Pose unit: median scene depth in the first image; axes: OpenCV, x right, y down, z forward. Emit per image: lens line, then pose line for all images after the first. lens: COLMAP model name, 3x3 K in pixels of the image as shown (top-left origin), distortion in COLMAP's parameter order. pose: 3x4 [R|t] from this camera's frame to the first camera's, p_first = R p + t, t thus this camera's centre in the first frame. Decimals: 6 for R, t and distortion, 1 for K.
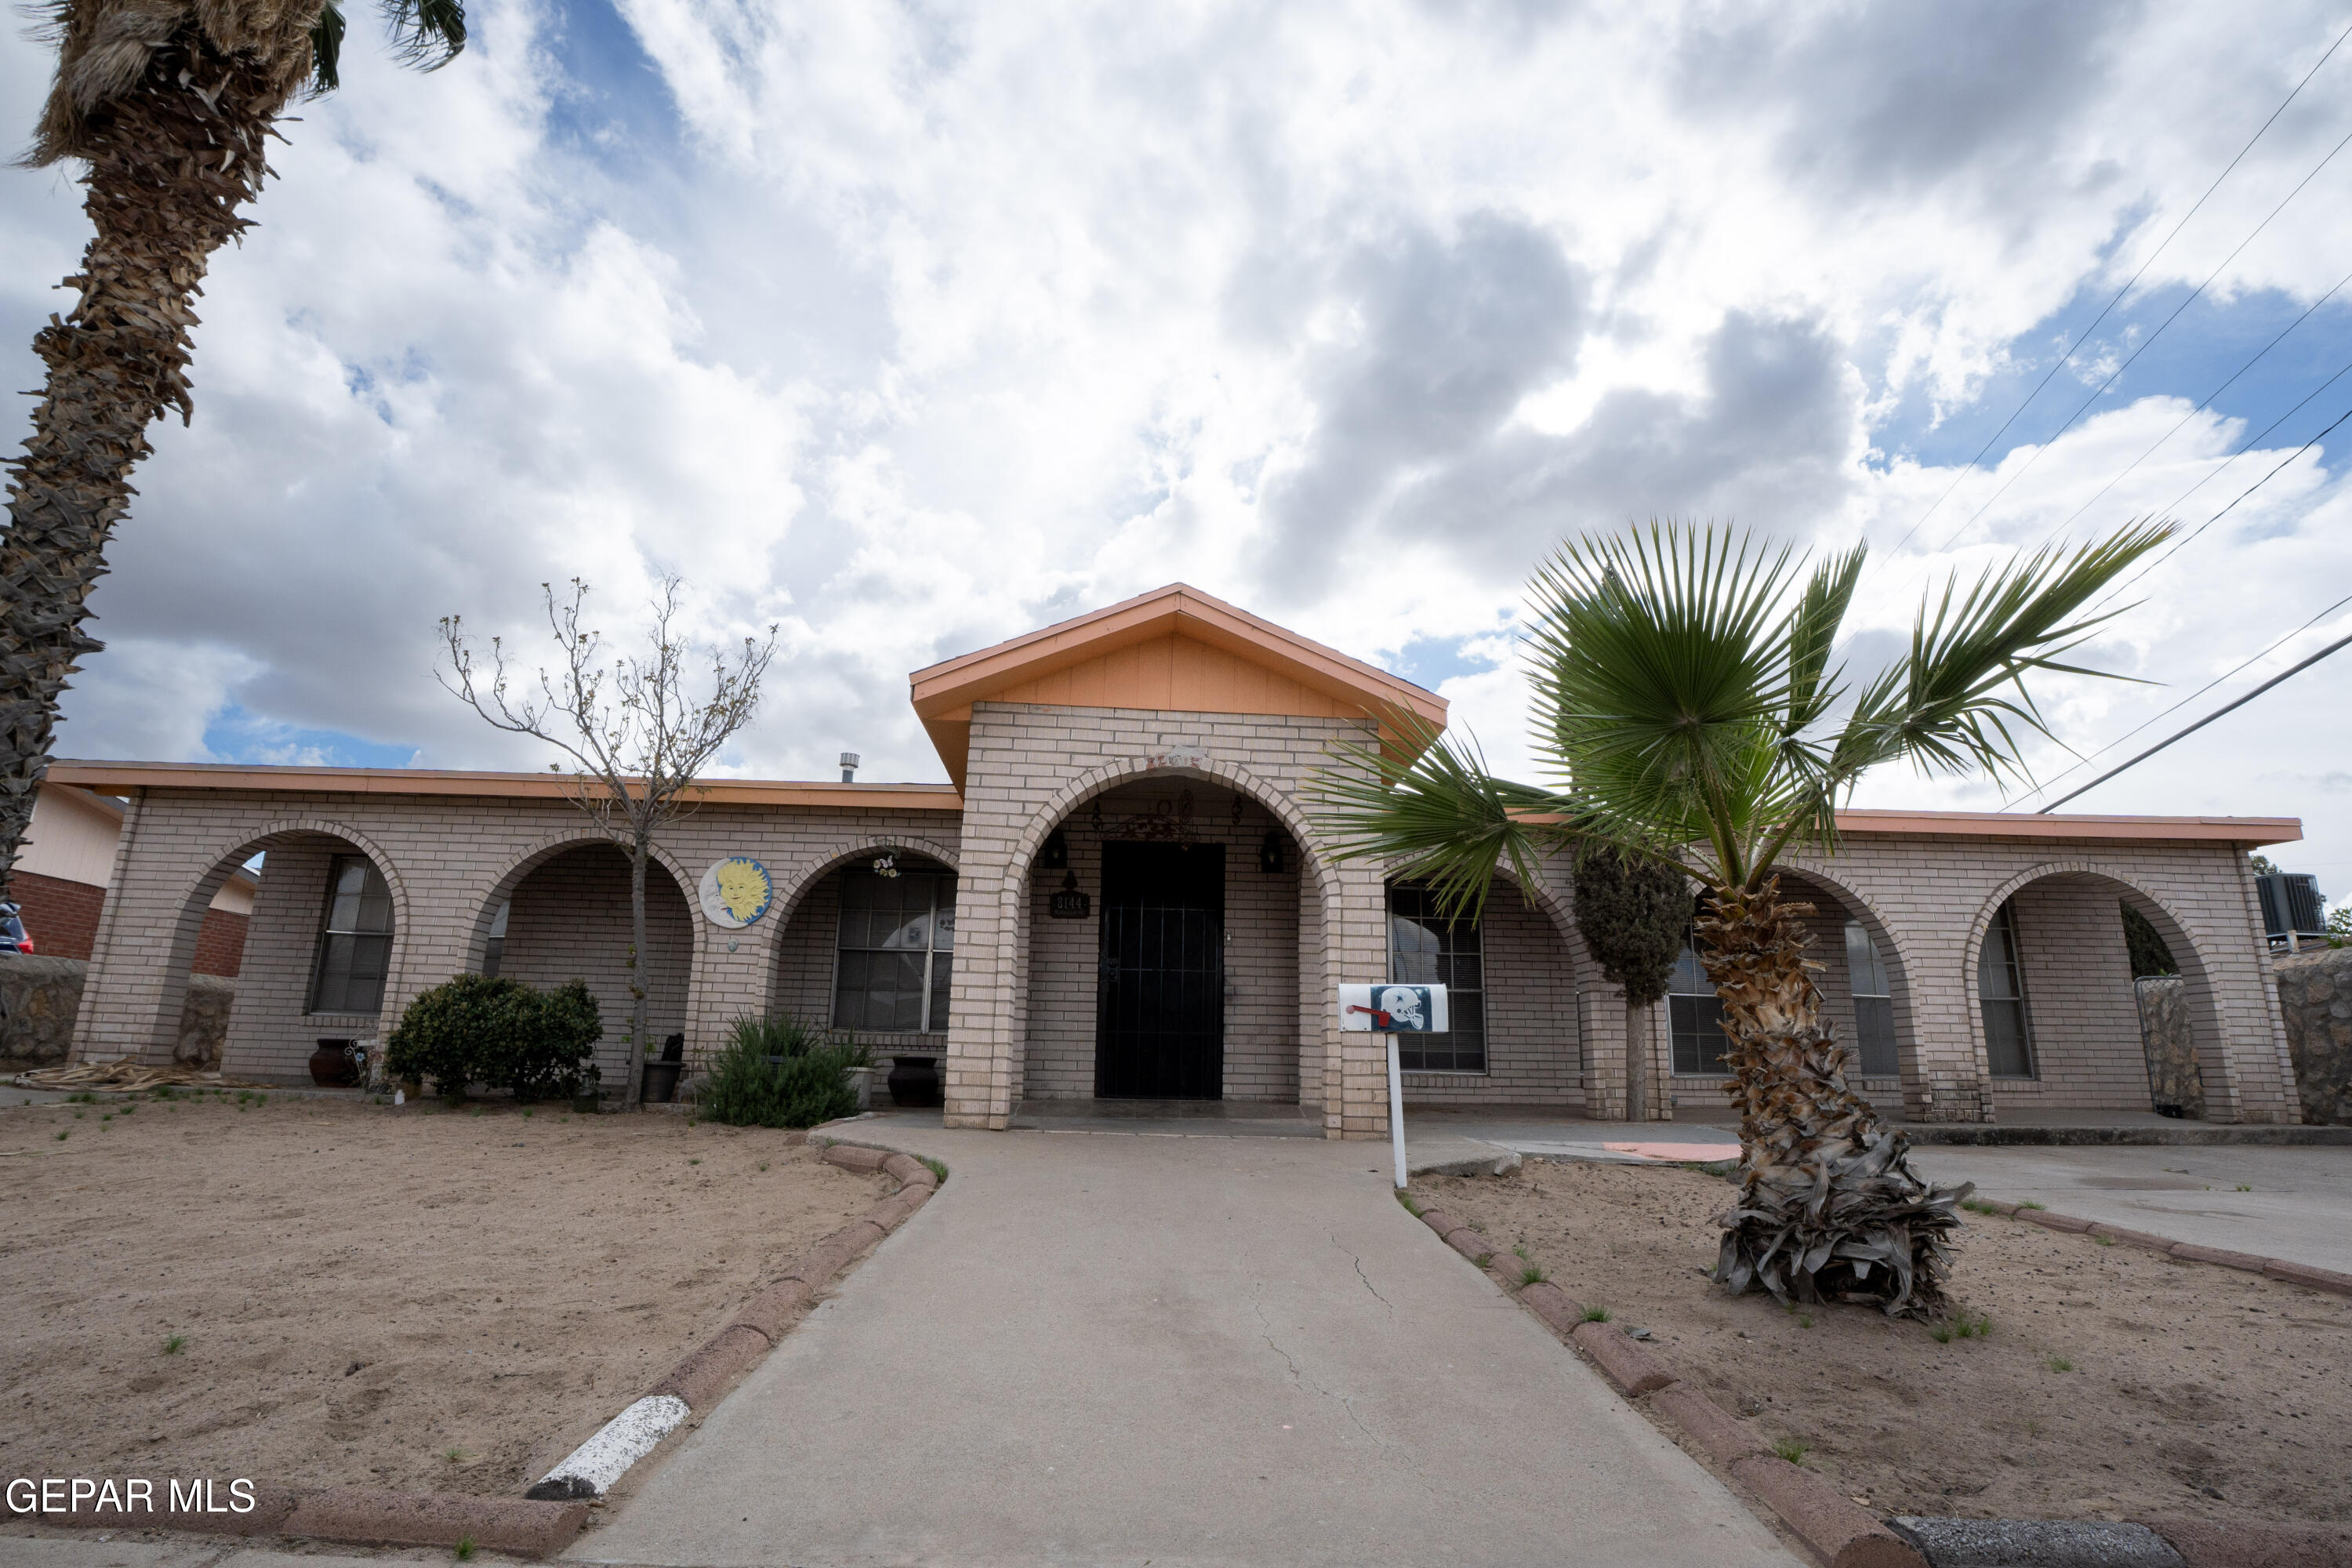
lens RADIAL K [[1146.0, 0, 1188.5], [0, 1146.0, 790.8], [0, 0, 1]] dist [-0.031847, 0.002334]
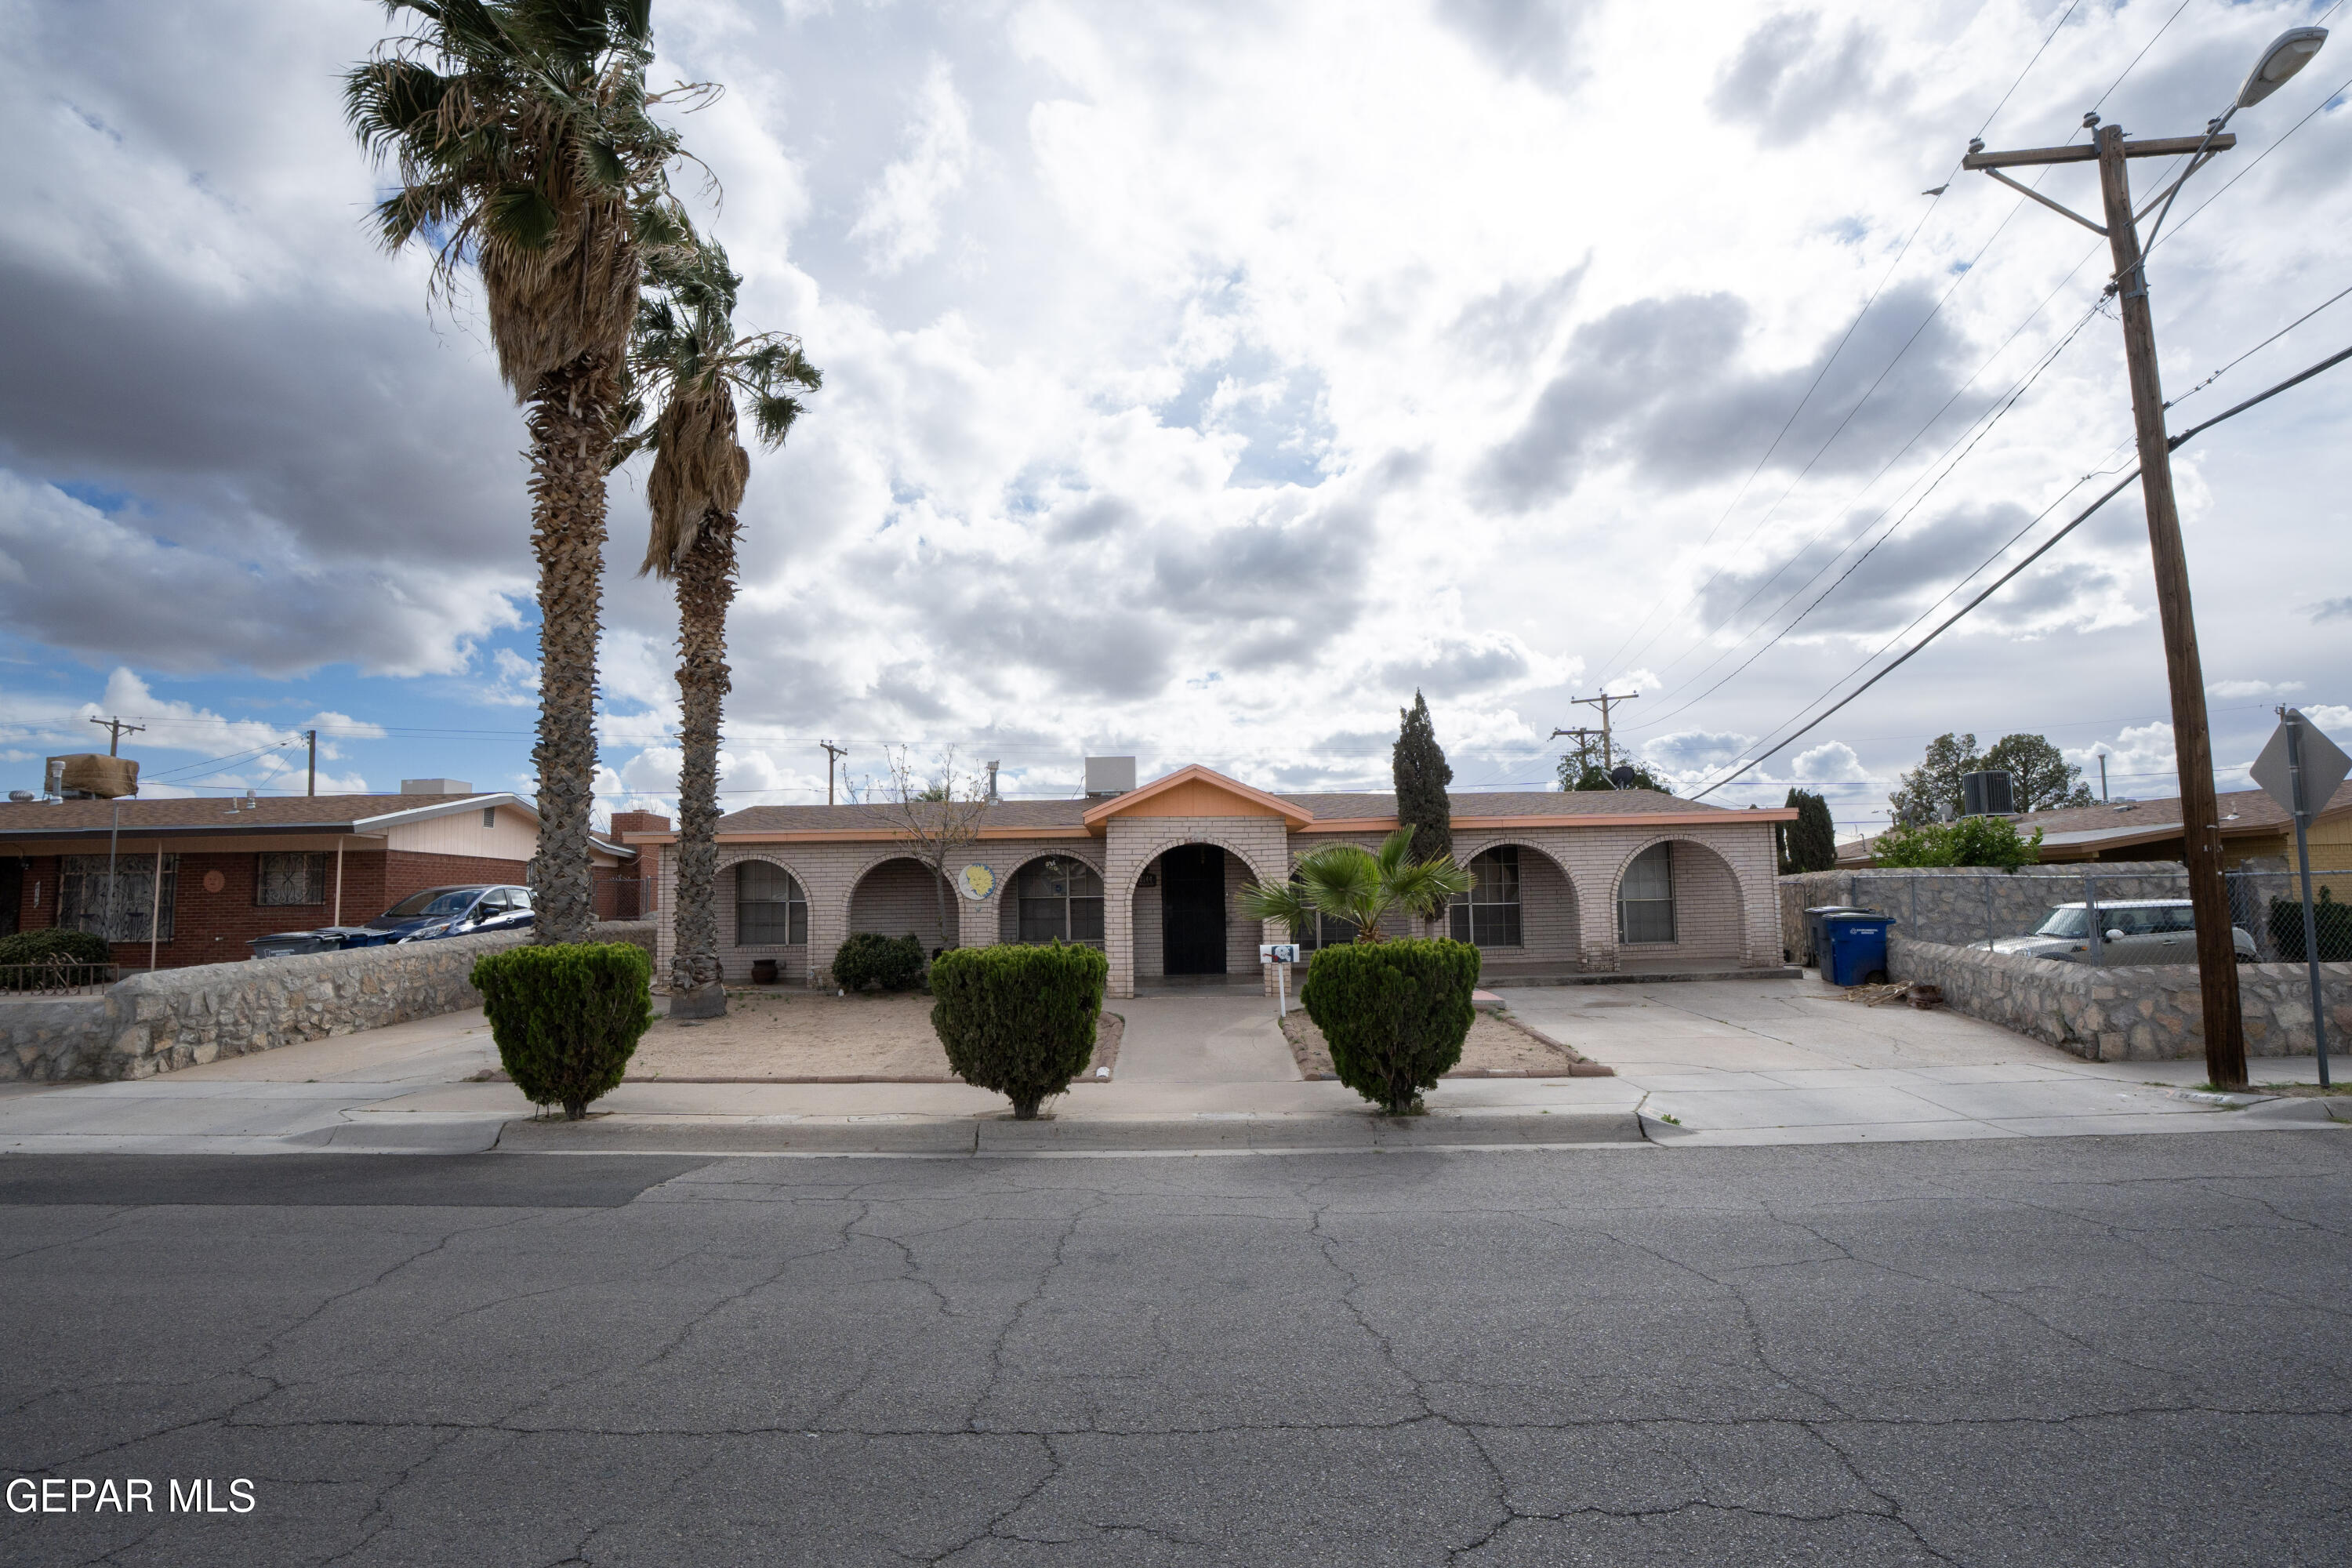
lens RADIAL K [[1146.0, 0, 1192.0], [0, 1146.0, 779.9], [0, 0, 1]] dist [-0.031847, 0.002334]
pose [[0.998849, -0.042069, -0.023052, 0.027679], [0.044840, 0.989556, 0.137001, -0.342515], [0.017047, -0.137877, 0.990303, -0.939118]]
